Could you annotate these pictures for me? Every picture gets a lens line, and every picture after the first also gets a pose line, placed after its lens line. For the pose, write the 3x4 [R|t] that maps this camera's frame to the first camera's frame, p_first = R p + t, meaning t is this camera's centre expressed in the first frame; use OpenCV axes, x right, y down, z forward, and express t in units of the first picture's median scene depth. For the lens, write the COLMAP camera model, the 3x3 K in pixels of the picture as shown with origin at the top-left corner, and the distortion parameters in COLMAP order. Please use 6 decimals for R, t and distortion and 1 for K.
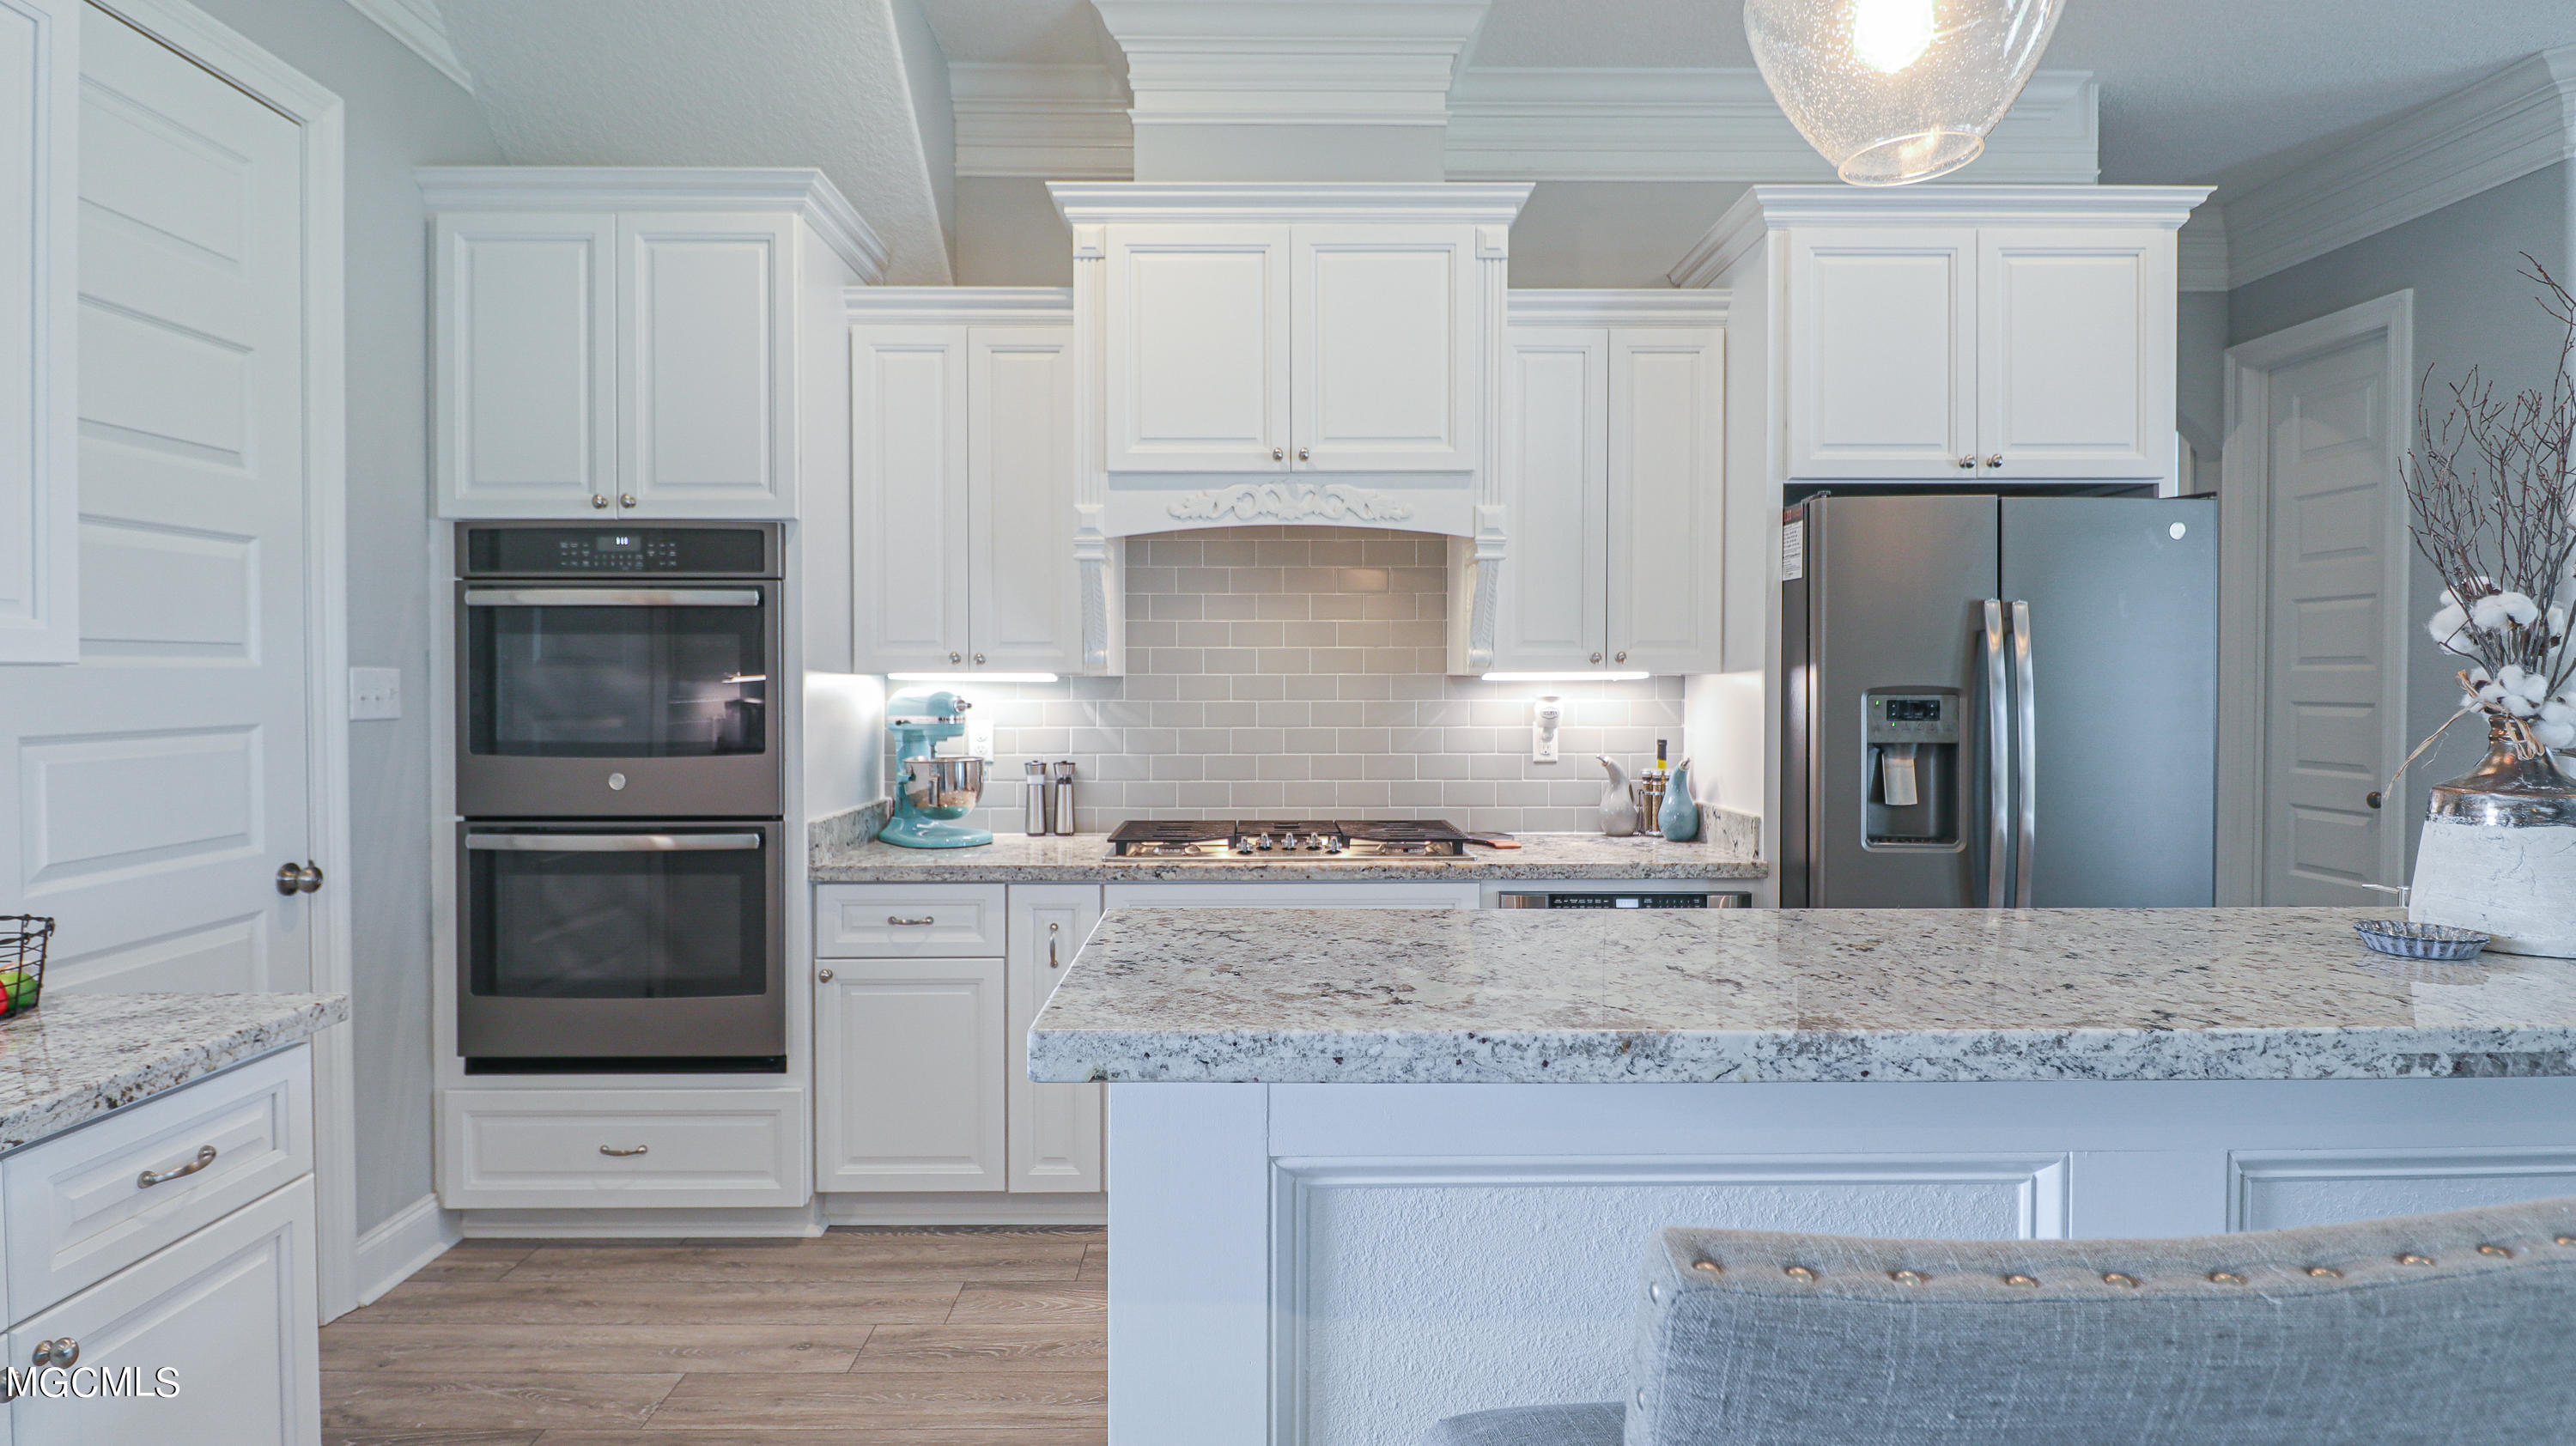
lens RADIAL K [[1301.1, 0, 1272.7], [0, 1301.1, 700.8], [0, 0, 1]] dist [0.000781, -0.011027]
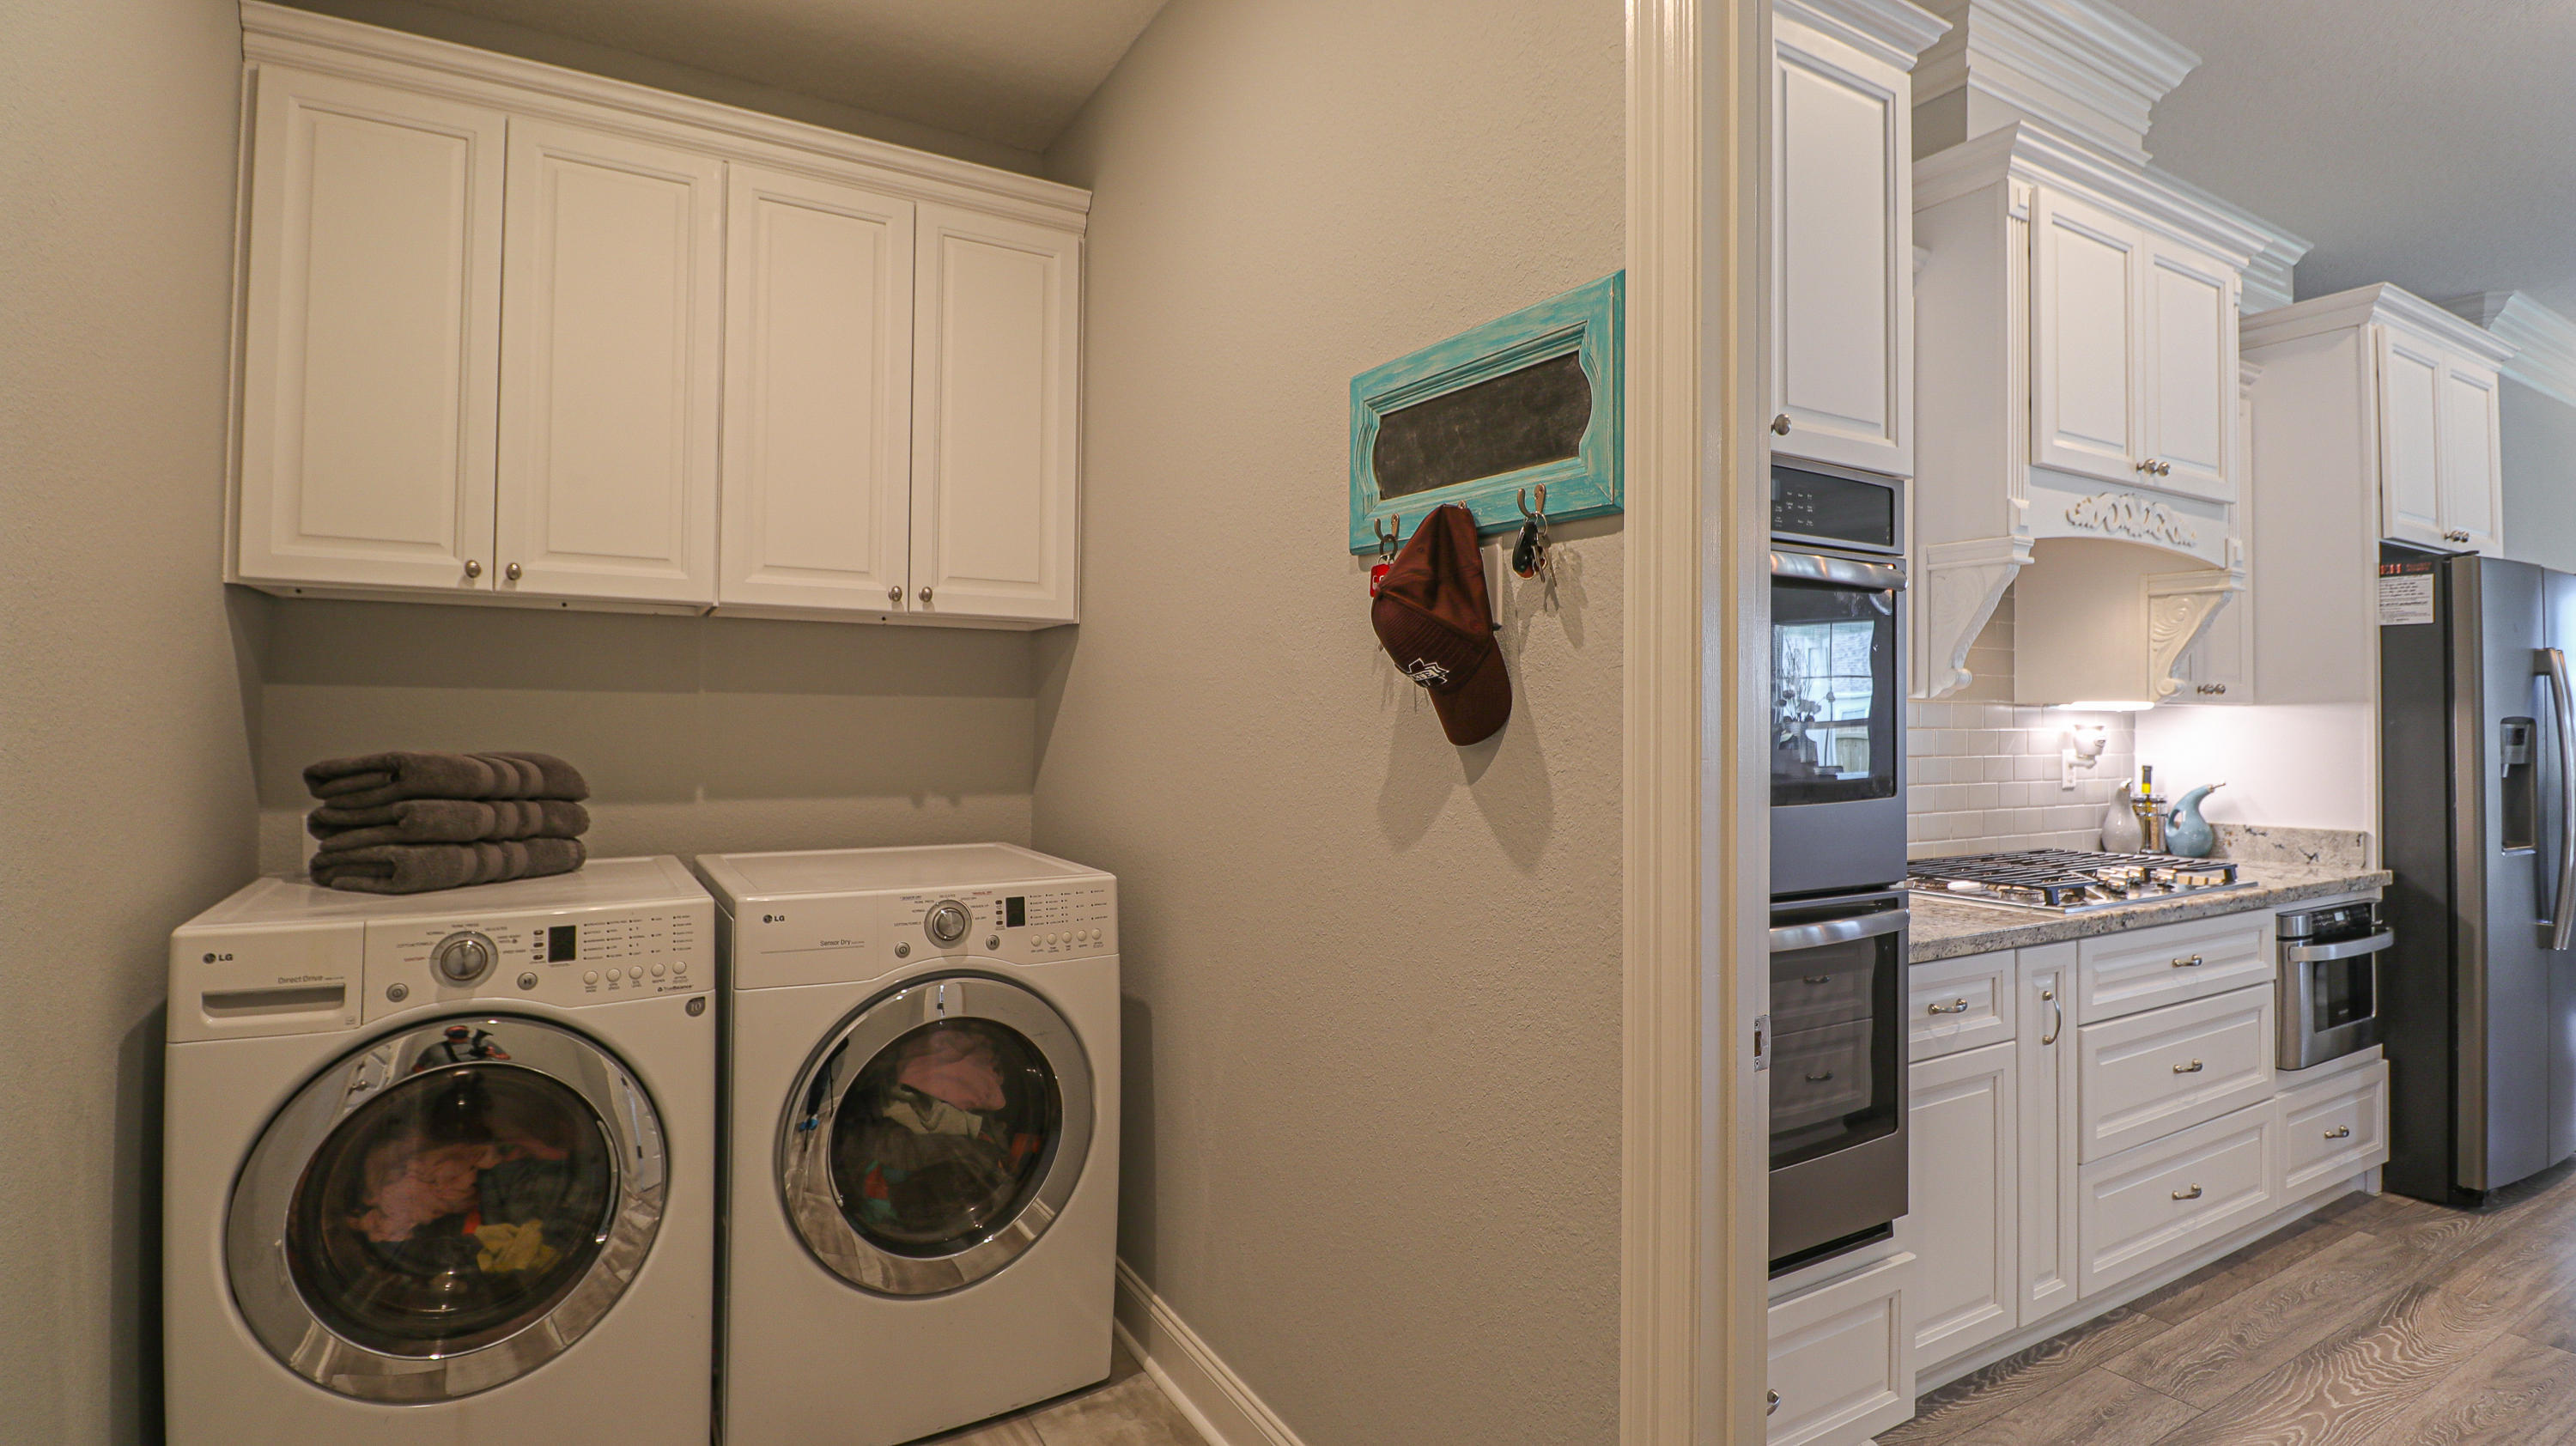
lens RADIAL K [[1182.9, 0, 1246.4], [0, 1182.9, 699.6], [0, 0, 1]] dist [-0.021811, -0.000236]
pose [[0.885408, 0.016175, 0.464533, -0.987508], [-0.000577, 0.999432, -0.033699, 0.009082], [-0.464814, 0.029569, 0.884915, 0.572970]]
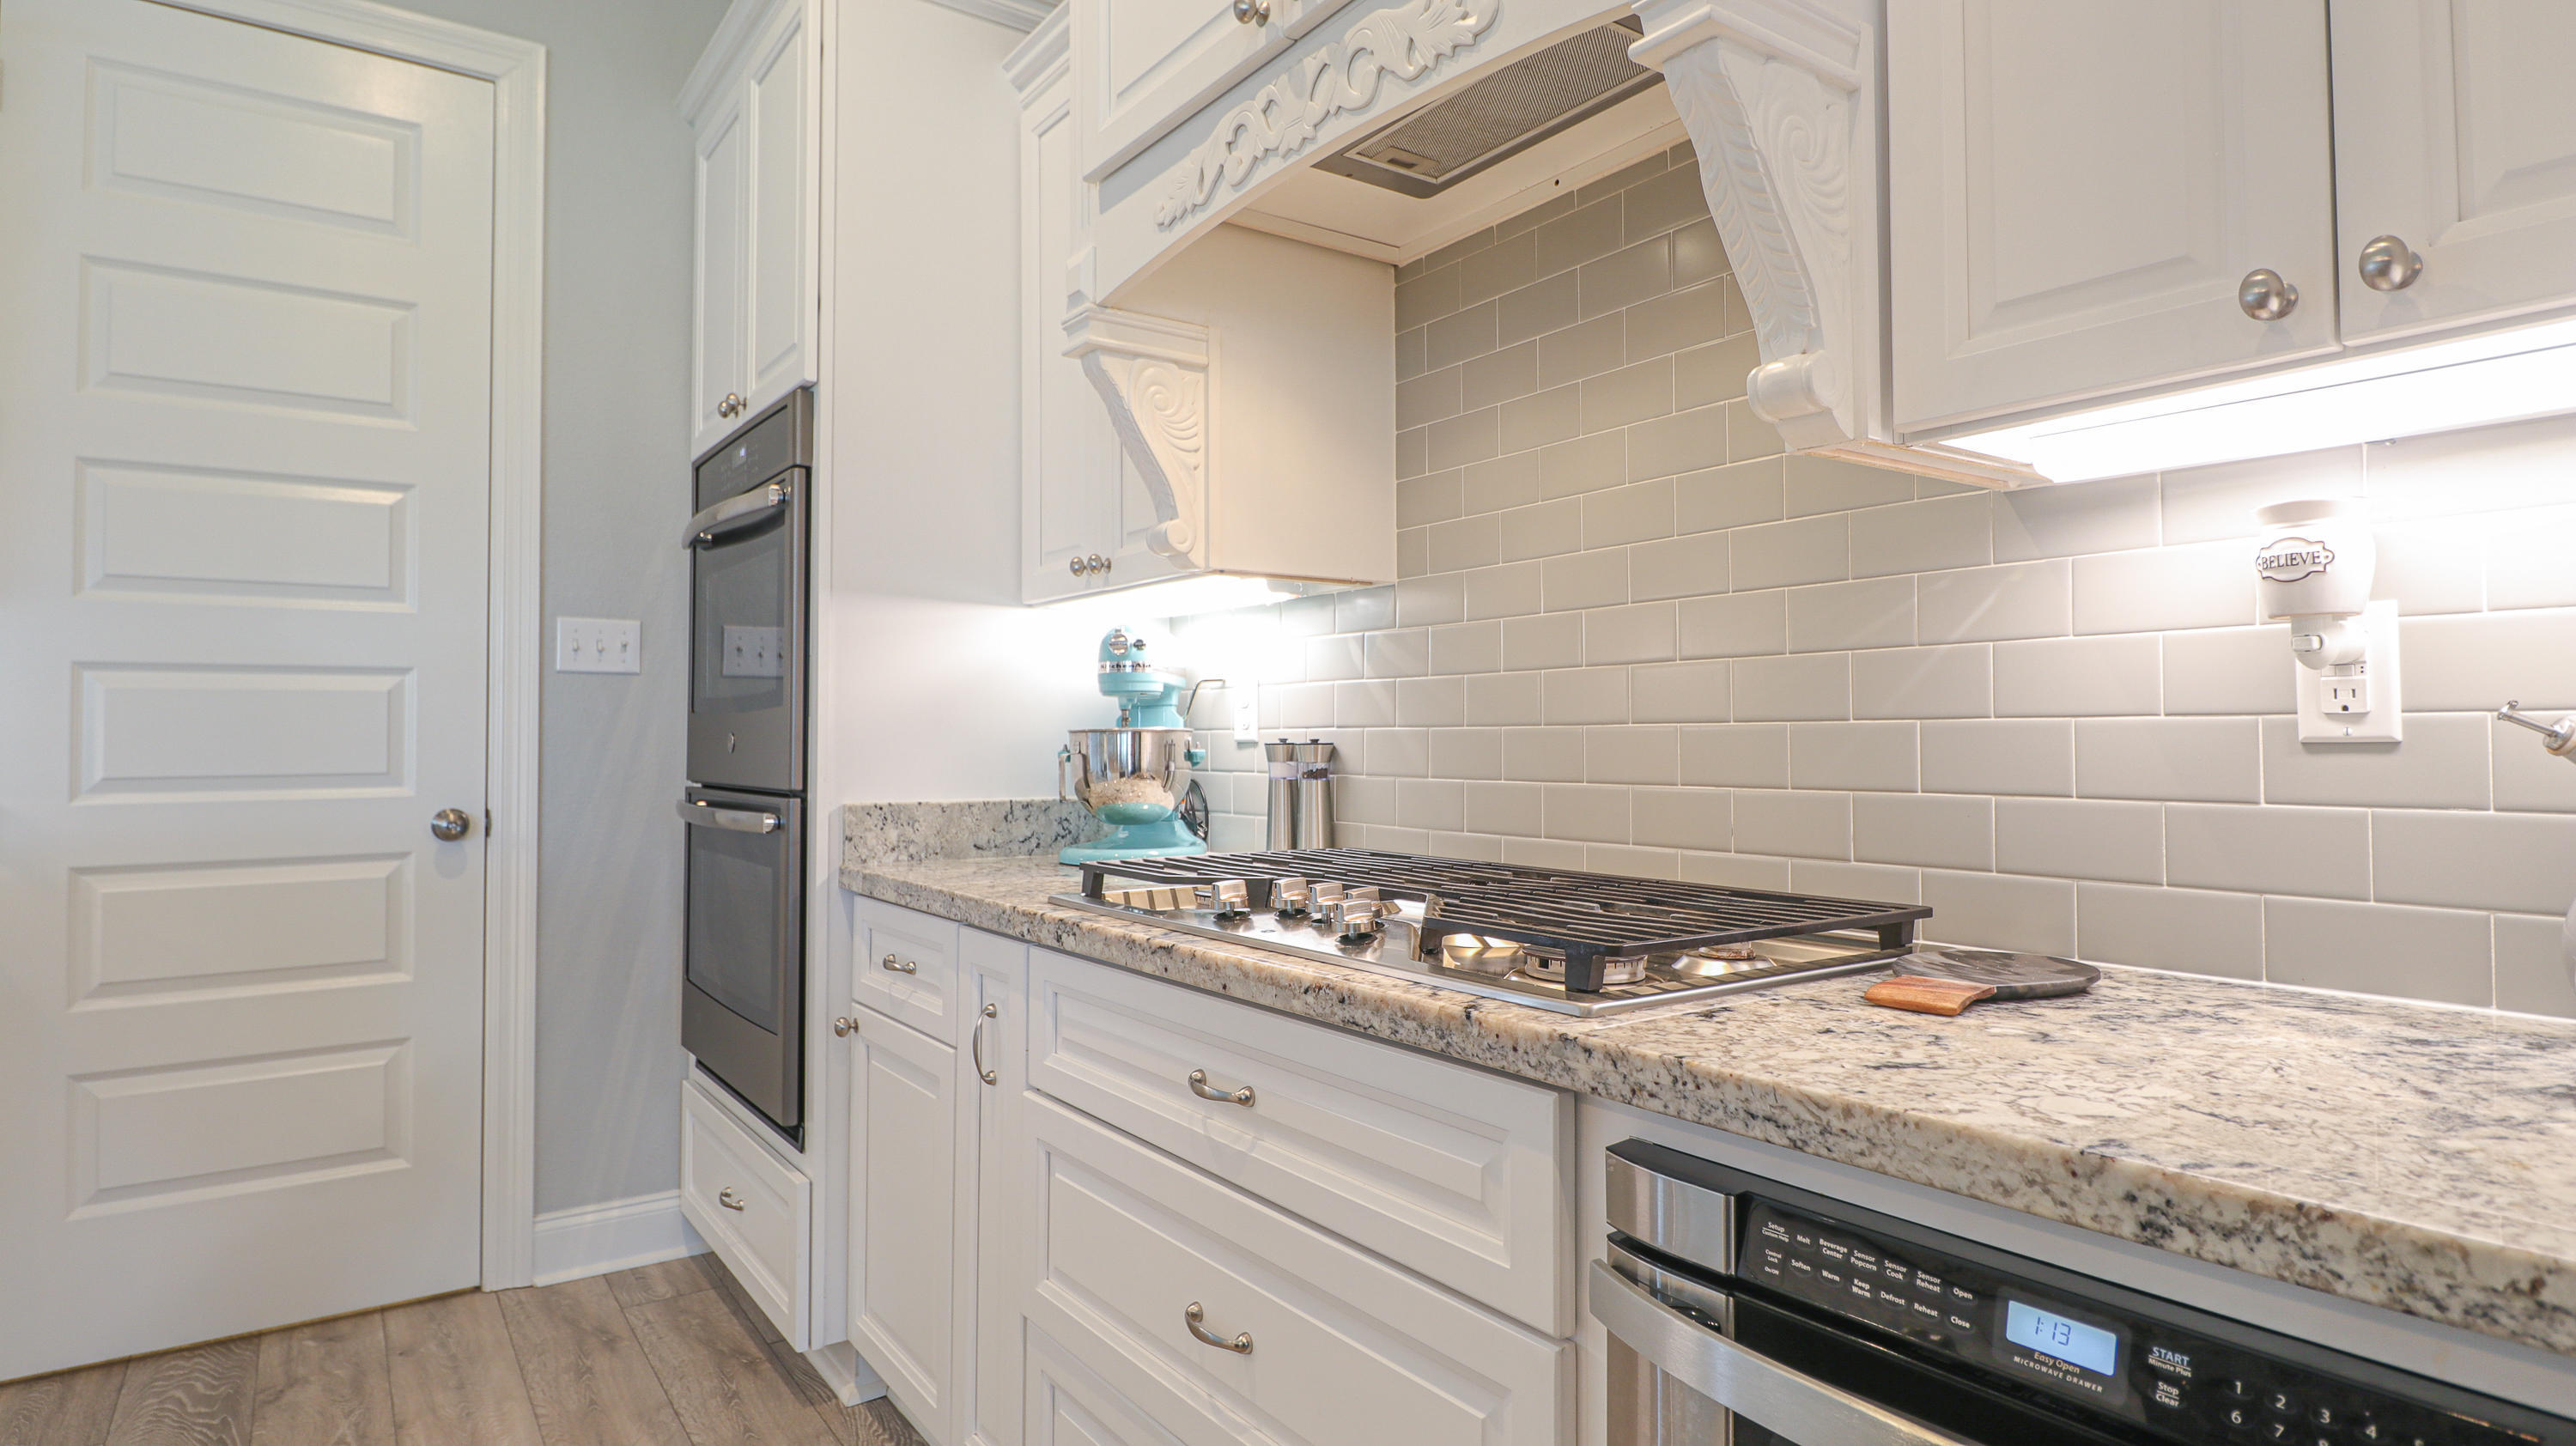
lens RADIAL K [[1359.7, 0, 1276.7], [0, 1359.7, 701.5], [0, 0, 1]] dist [-0.000493, -0.001982]
pose [[0.567548, -0.024654, -0.822971, 0.389544], [-0.011297, 0.999224, -0.037724, 0.062309], [0.823263, 0.030707, 0.566829, 0.772837]]
